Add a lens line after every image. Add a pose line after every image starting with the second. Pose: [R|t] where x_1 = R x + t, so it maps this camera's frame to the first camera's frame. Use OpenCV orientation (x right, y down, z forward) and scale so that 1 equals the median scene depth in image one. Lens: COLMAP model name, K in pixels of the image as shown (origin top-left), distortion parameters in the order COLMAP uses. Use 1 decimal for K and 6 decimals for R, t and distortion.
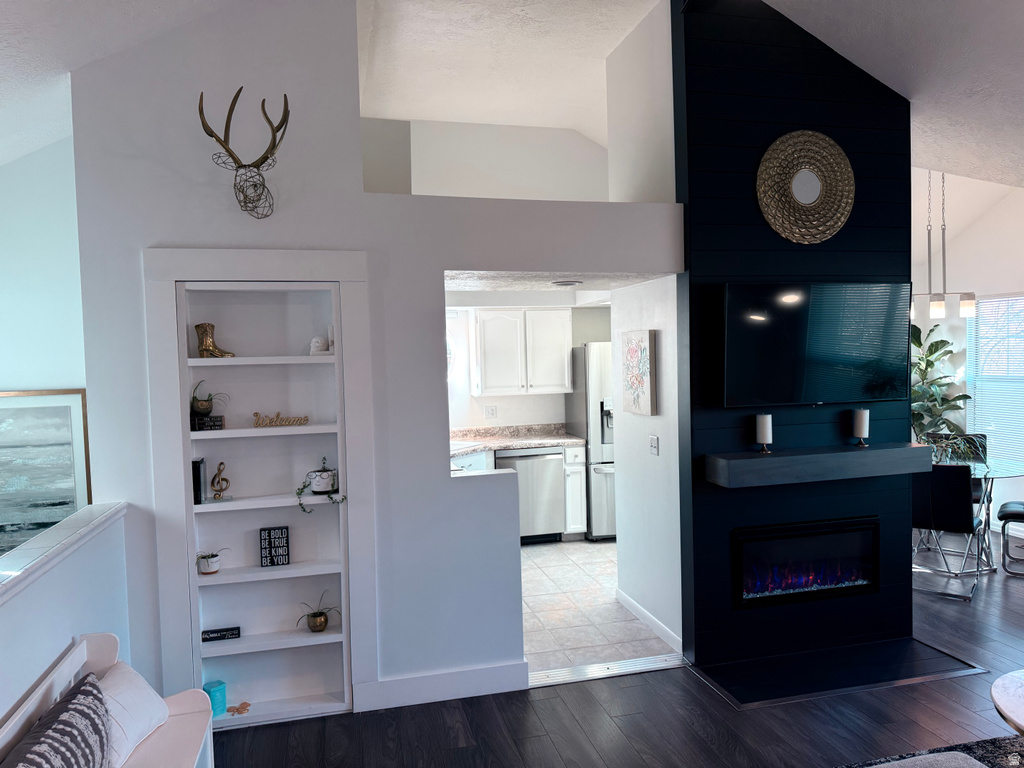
lens RADIAL K [[721.4, 0, 515.1], [0, 721.4, 386.9], [0, 0, 1]] dist [0.063473, -0.073632]
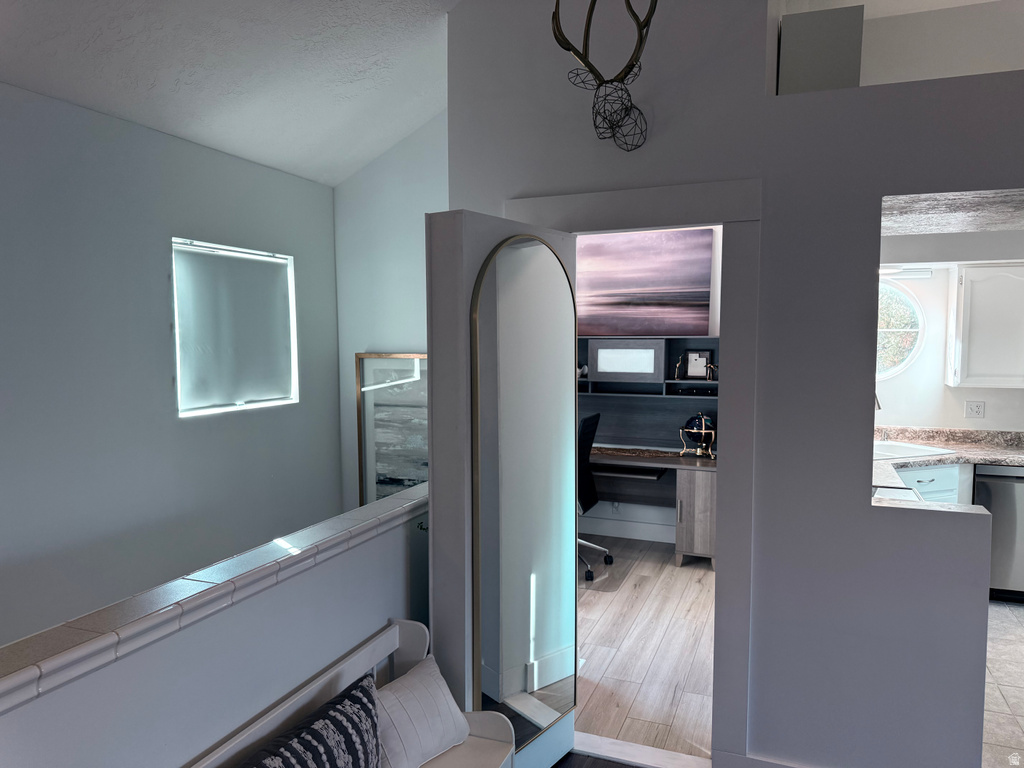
lens RADIAL K [[721.4, 0, 509.7], [0, 721.4, 388.8], [0, 0, 1]] dist [0.063473, -0.073632]
pose [[0.809079, 0.067954, -0.583757, 0.025322], [-0.046955, 0.997592, 0.051049, -0.002172], [0.585821, -0.013892, 0.810322, 0.221888]]
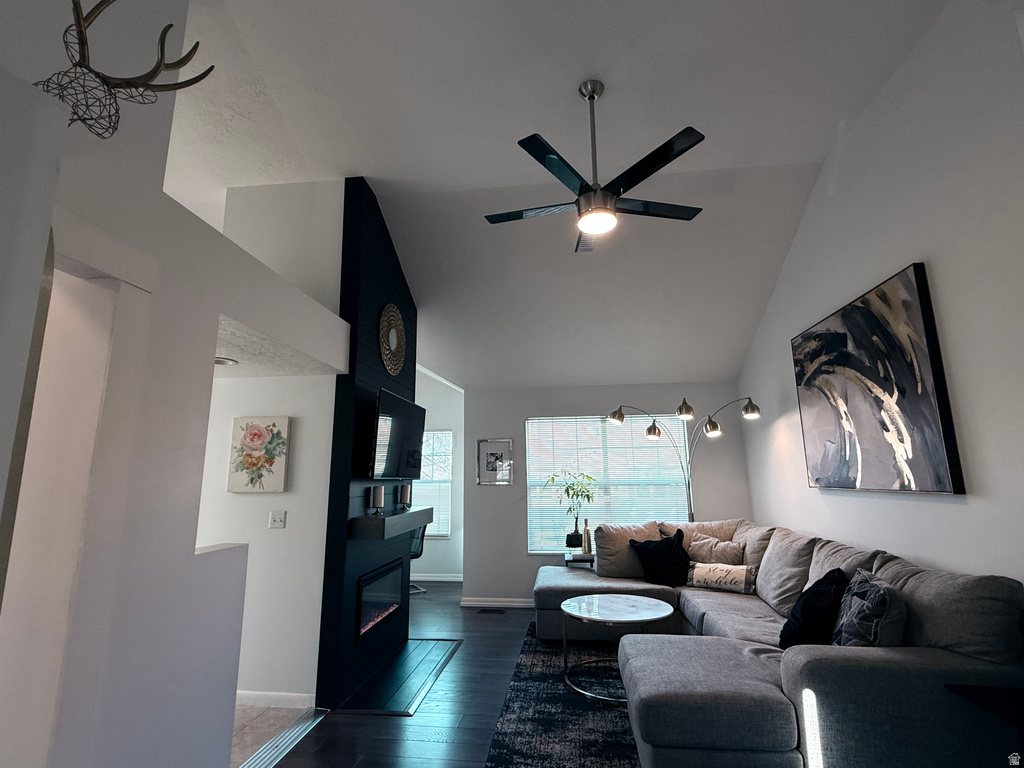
lens RADIAL K [[494.3, 0, 510.3], [0, 494.3, 384.6], [0, 0, 1]] dist [-0.001093, -0.000485]
pose [[0.356522, 0.198539, 0.912948, -0.457261], [0.041168, 0.972873, -0.227647, 0.072396], [-0.933380, 0.118745, 0.338677, 0.409942]]
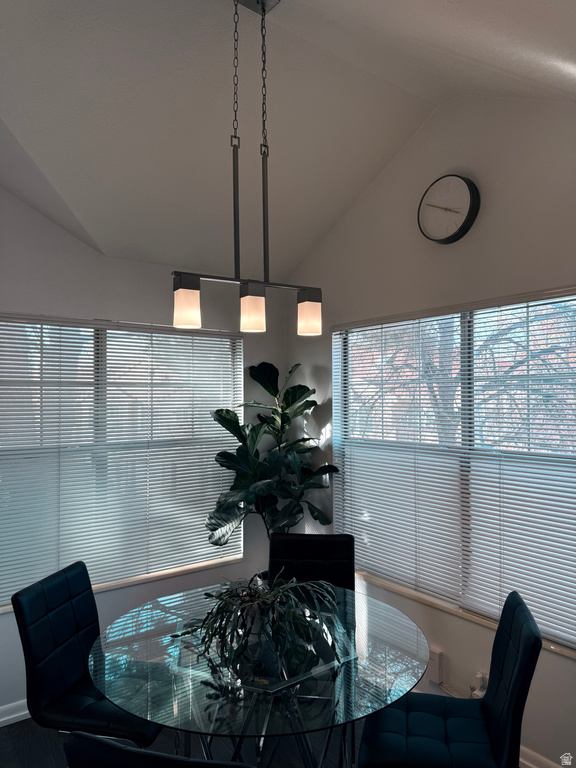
lens RADIAL K [[541.0, 0, 286.7], [0, 541.0, 381.8], [0, 0, 1]] dist [0.063473, -0.073632]
pose [[0.921978, 0.042759, 0.384873, 0.635632], [-0.008428, 0.995865, -0.090450, -0.036723], [-0.387150, 0.080150, 0.918527, 0.911298]]
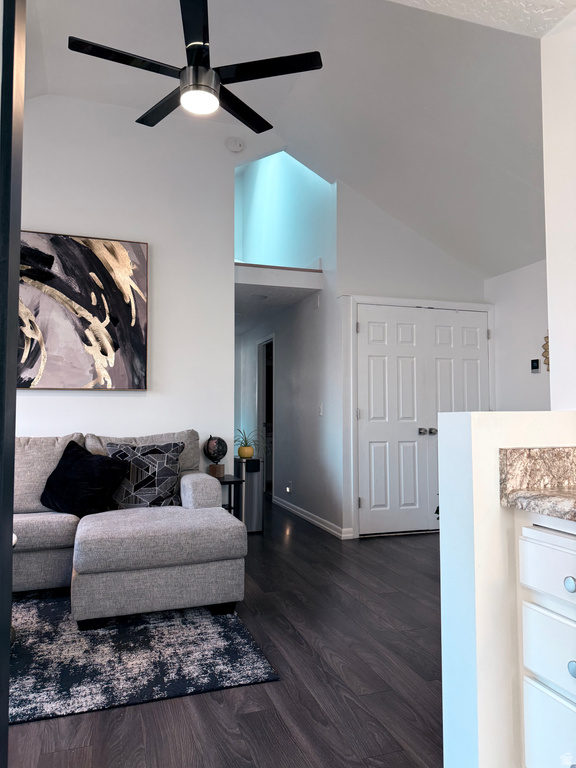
lens RADIAL K [[541.0, 0, 285.5], [0, 541.0, 384.1], [0, 0, 1]] dist [0.063473, -0.073632]
pose [[-0.996394, 0.024309, -0.081295, 0.124131], [0.025142, 0.999641, -0.009235, 0.092305], [0.081041, -0.011246, -0.996647, 1.246094]]
